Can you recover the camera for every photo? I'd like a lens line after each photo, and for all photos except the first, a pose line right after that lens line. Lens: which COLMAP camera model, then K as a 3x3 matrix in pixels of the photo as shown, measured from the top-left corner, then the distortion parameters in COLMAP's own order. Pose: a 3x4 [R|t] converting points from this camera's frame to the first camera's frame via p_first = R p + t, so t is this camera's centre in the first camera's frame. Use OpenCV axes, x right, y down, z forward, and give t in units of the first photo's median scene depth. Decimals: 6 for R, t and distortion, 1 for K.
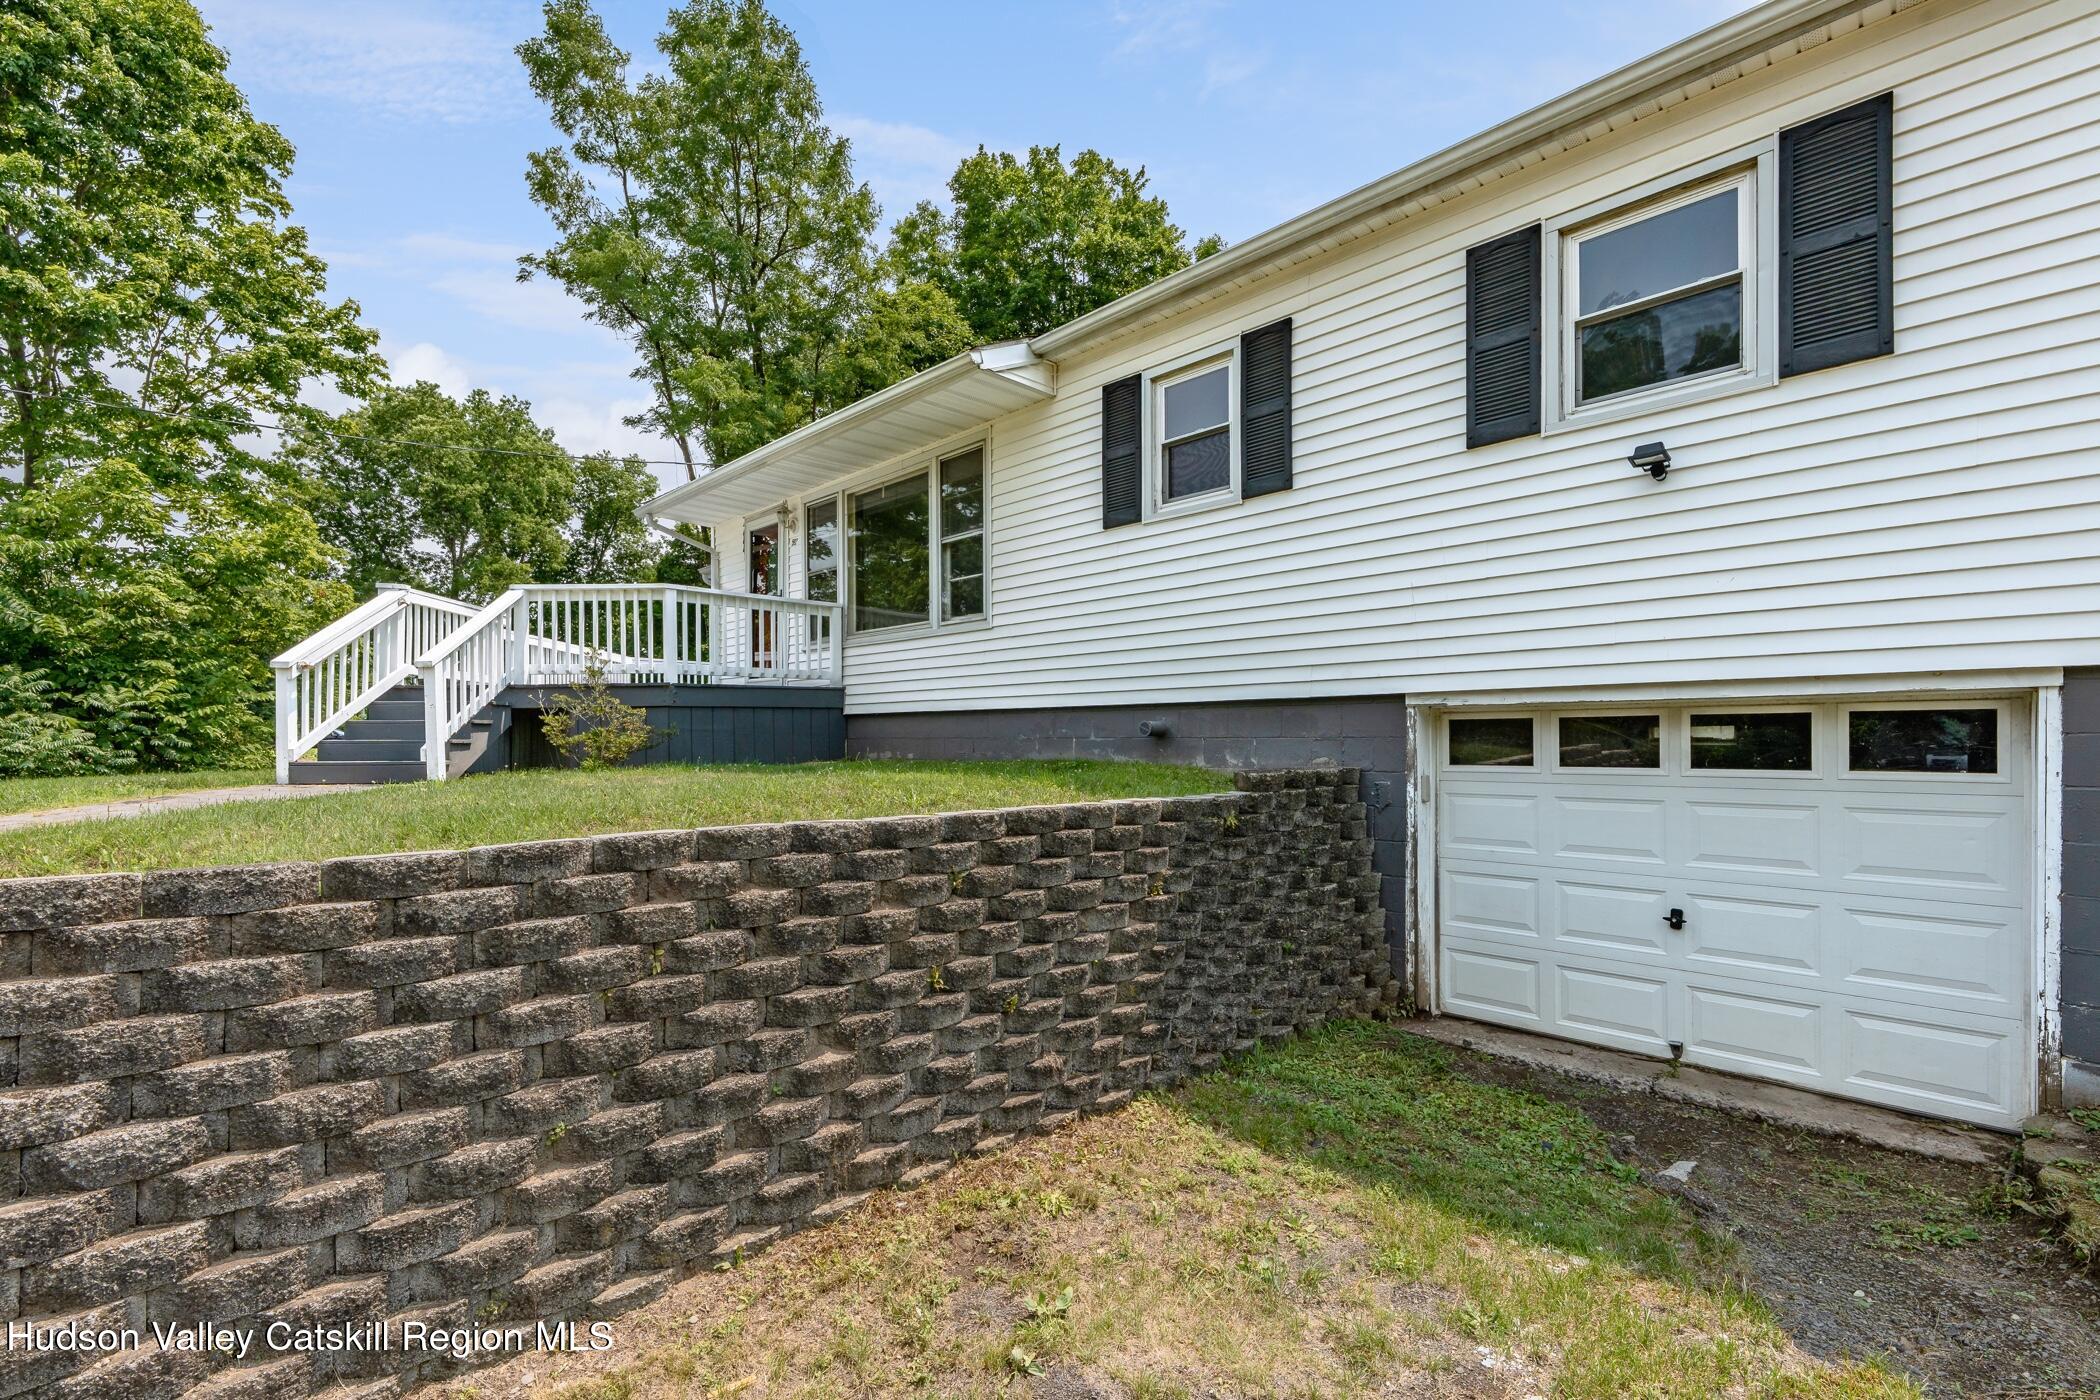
lens RADIAL K [[914.3, 0, 1050.0], [0, 914.3, 700.0], [0, 0, 1]] dist [-0.001188, -0.000481]
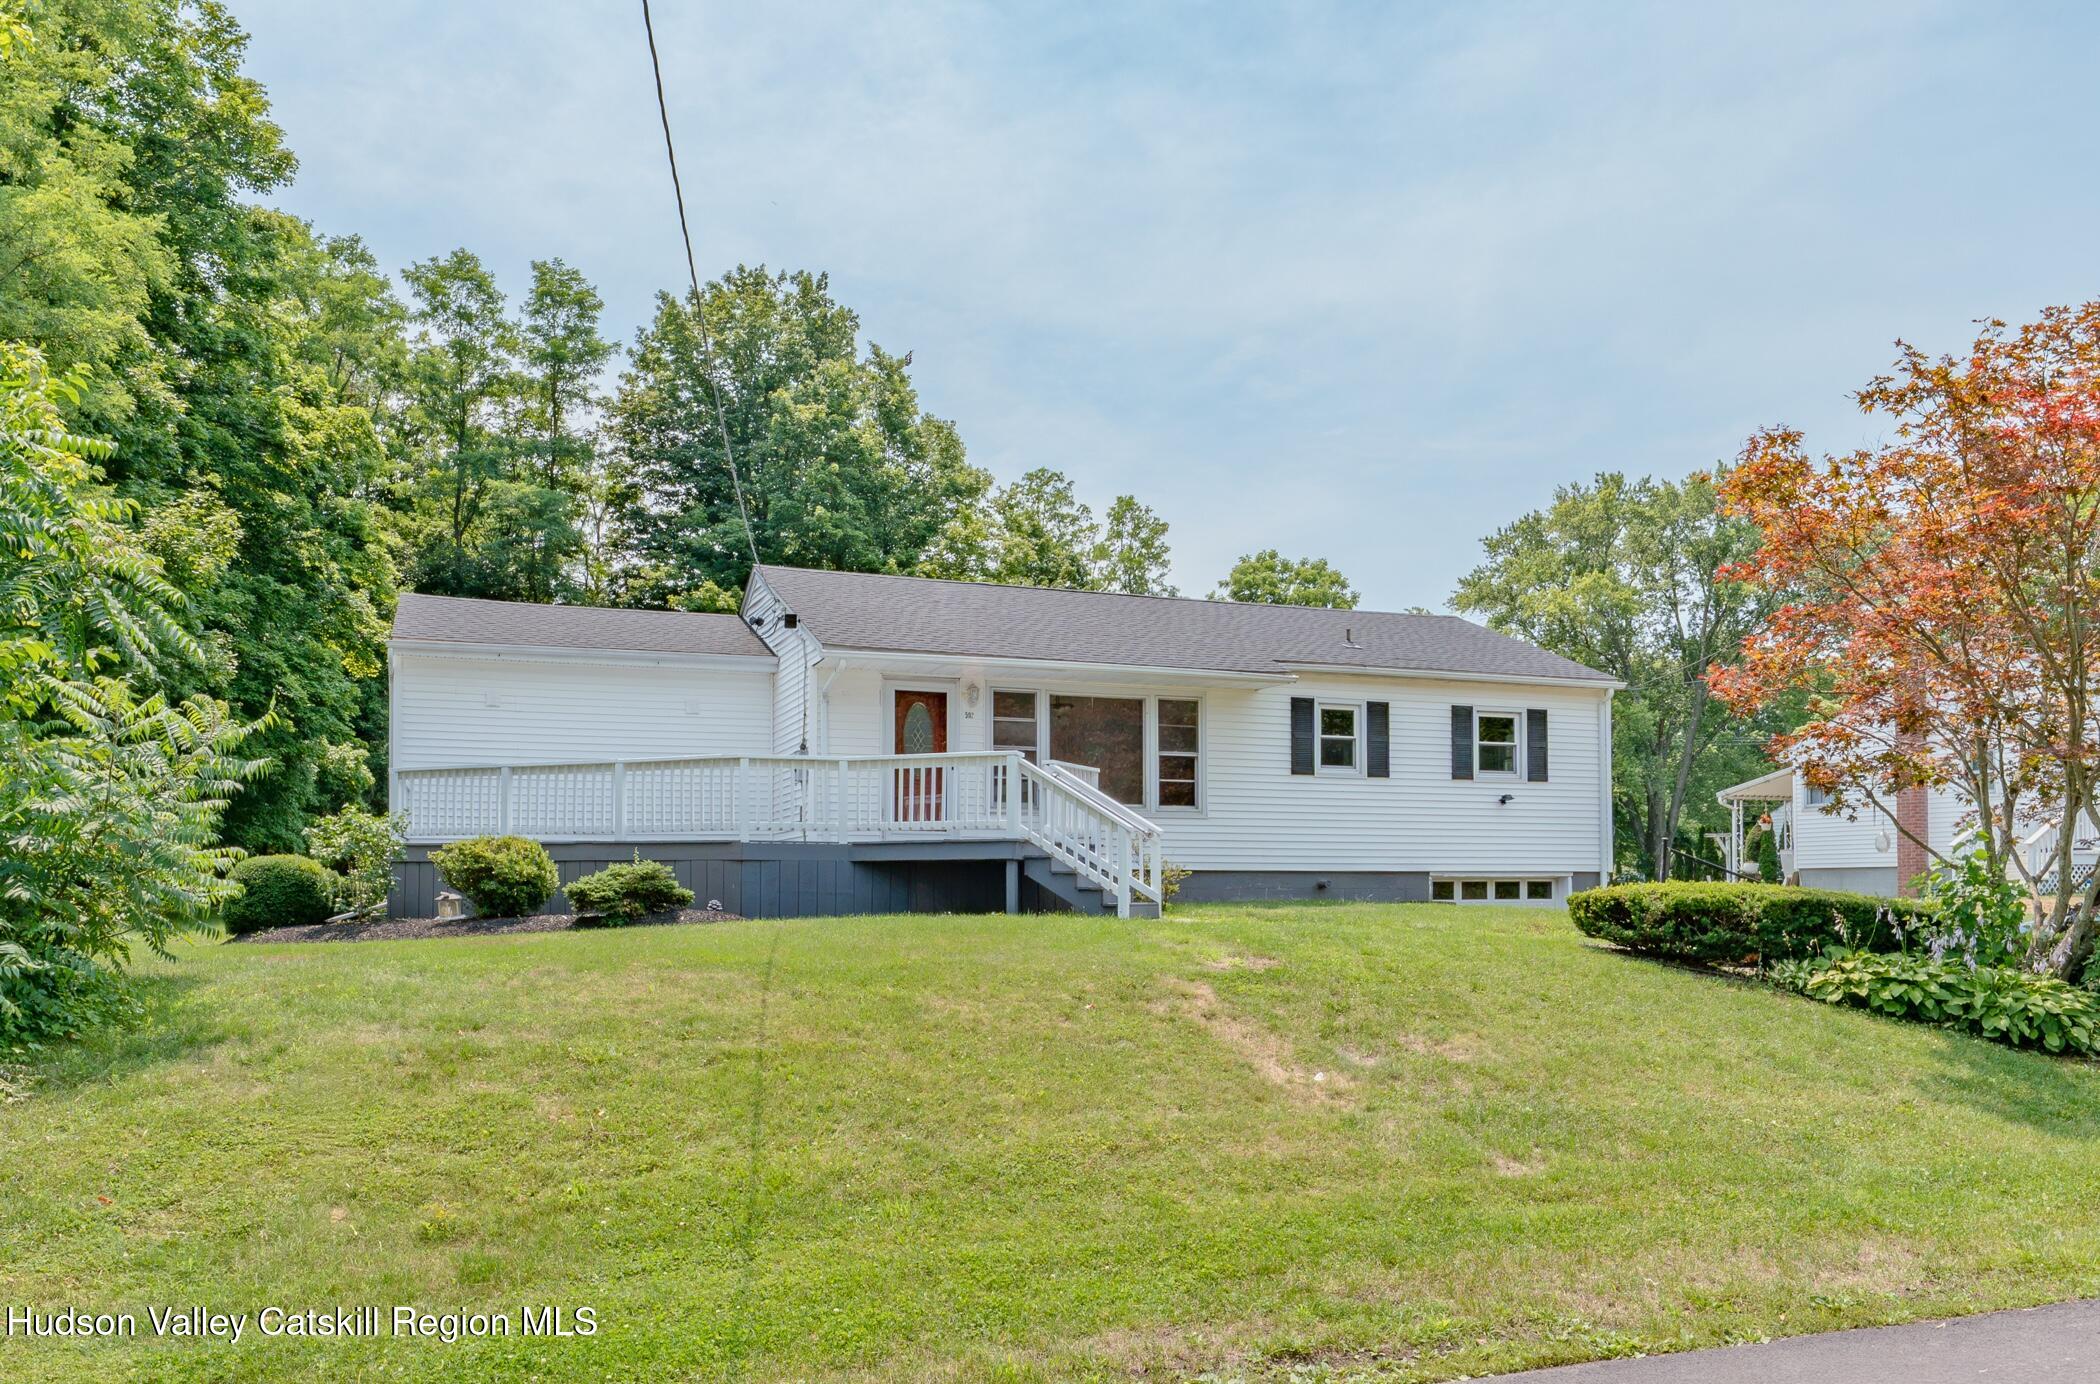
lens RADIAL K [[1502.0, 0, 1050.0], [0, 1502.0, 692.0], [0, 0, 1]] dist [-0.003259, -0.001183]
pose [[0.404594, 0.126383, 0.905721, -3.150737], [-0.038668, 0.991883, -0.121133, 0.038195], [-0.913679, 0.013987, 0.406197, 0.227092]]
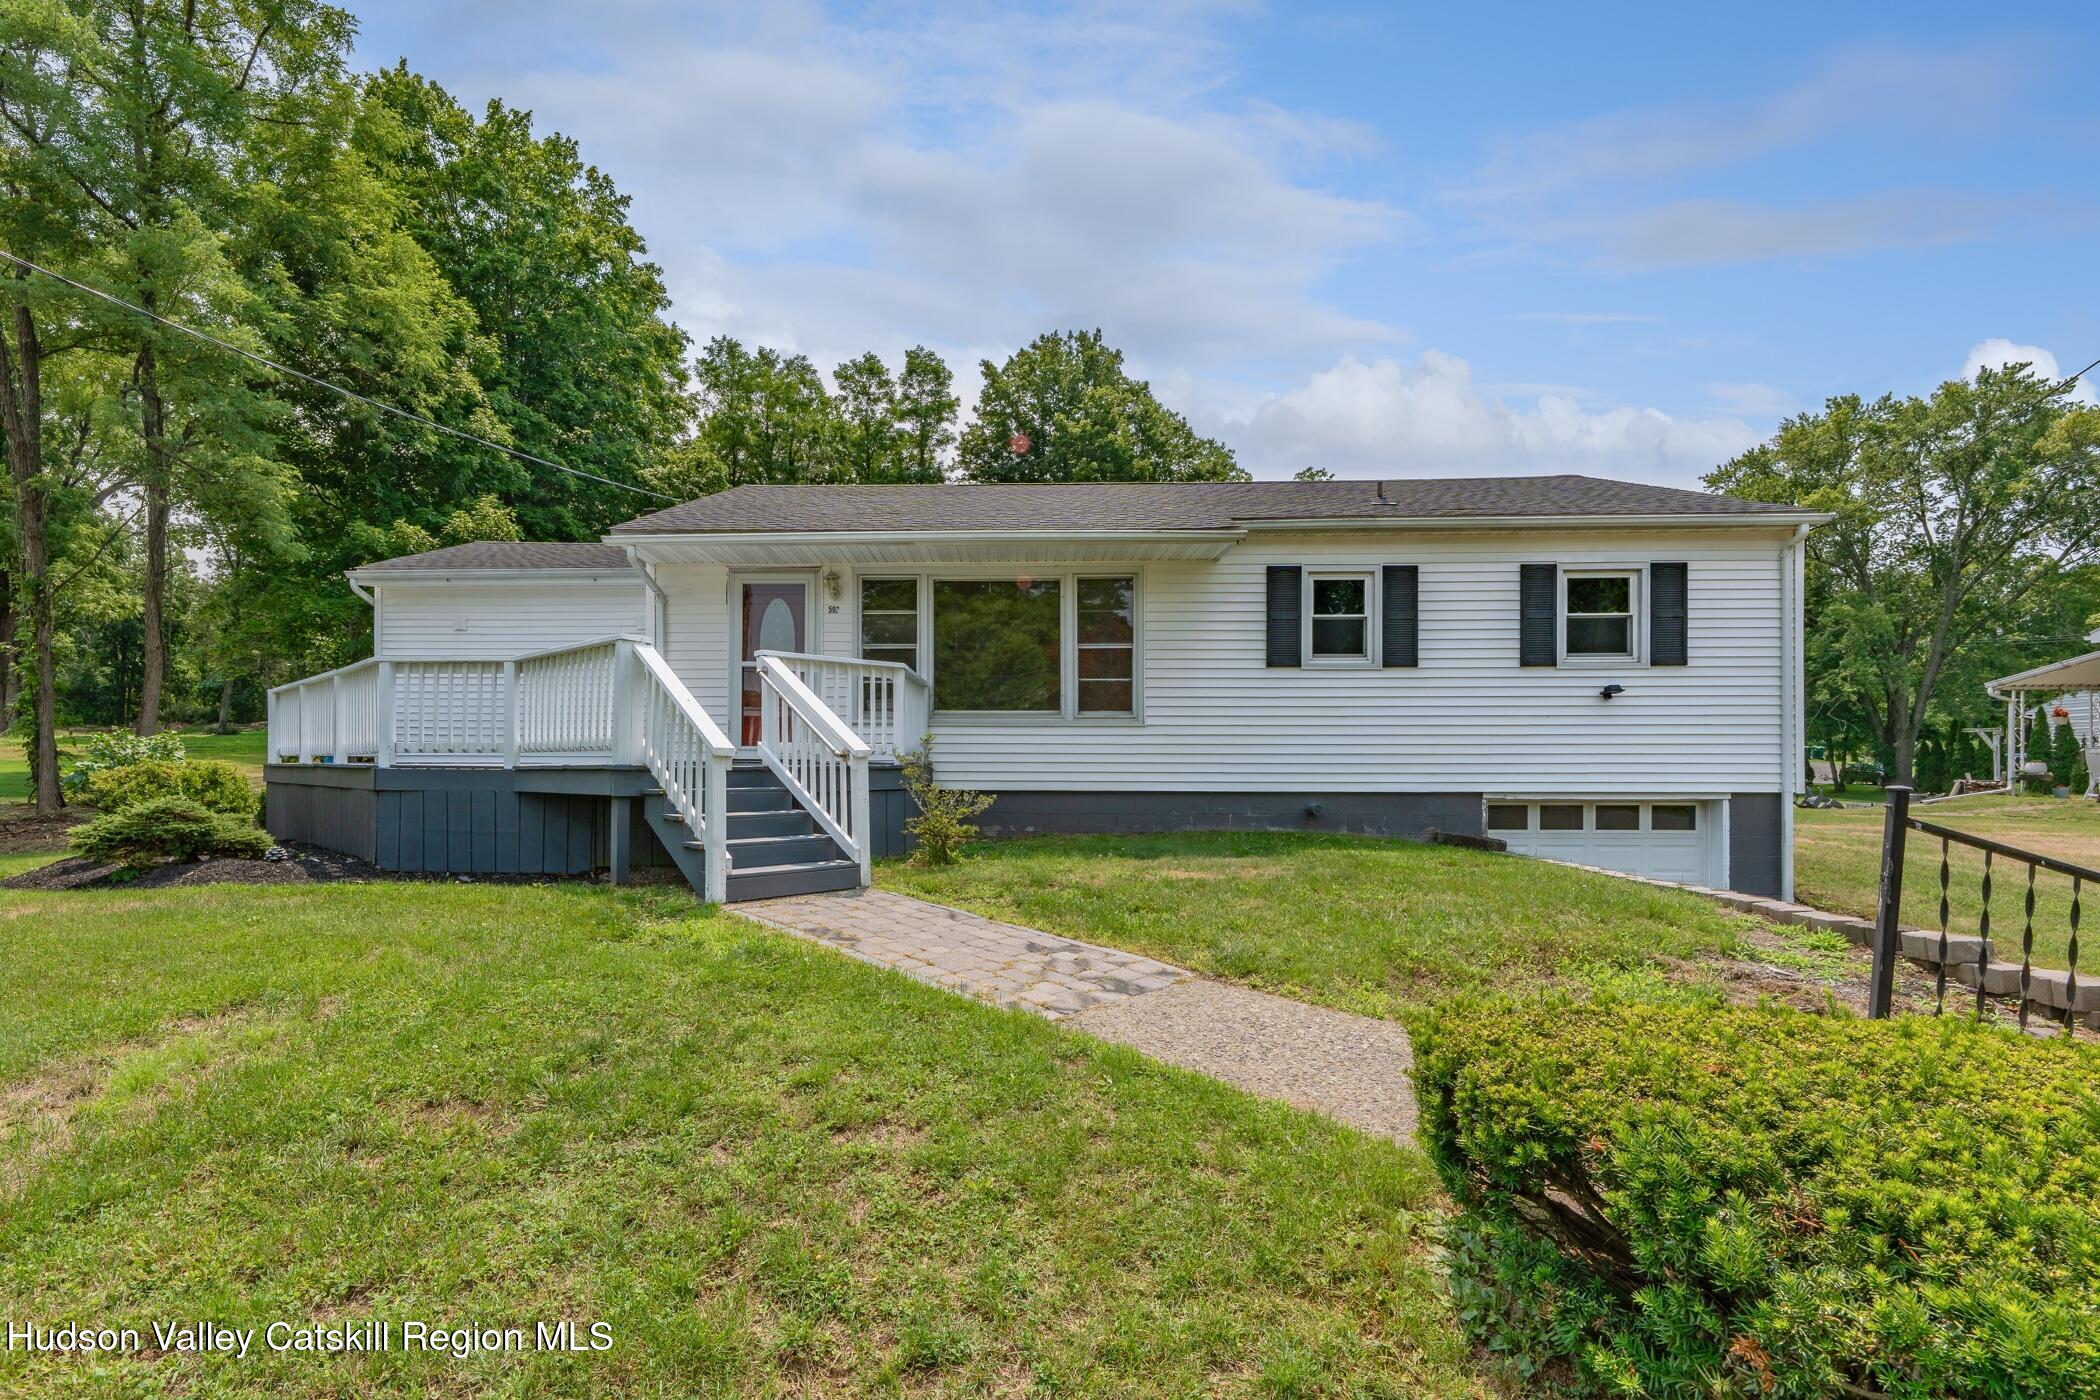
lens RADIAL K [[853.7, 0, 1051.7], [0, 853.7, 705.5], [0, 0, 1]] dist [0.002500, 0.000472]
pose [[0.727421, 0.054201, 0.684048, -1.176604], [-0.034985, 0.998509, -0.041914, -0.064194], [-0.685299, 0.006557, 0.728232, 0.285806]]
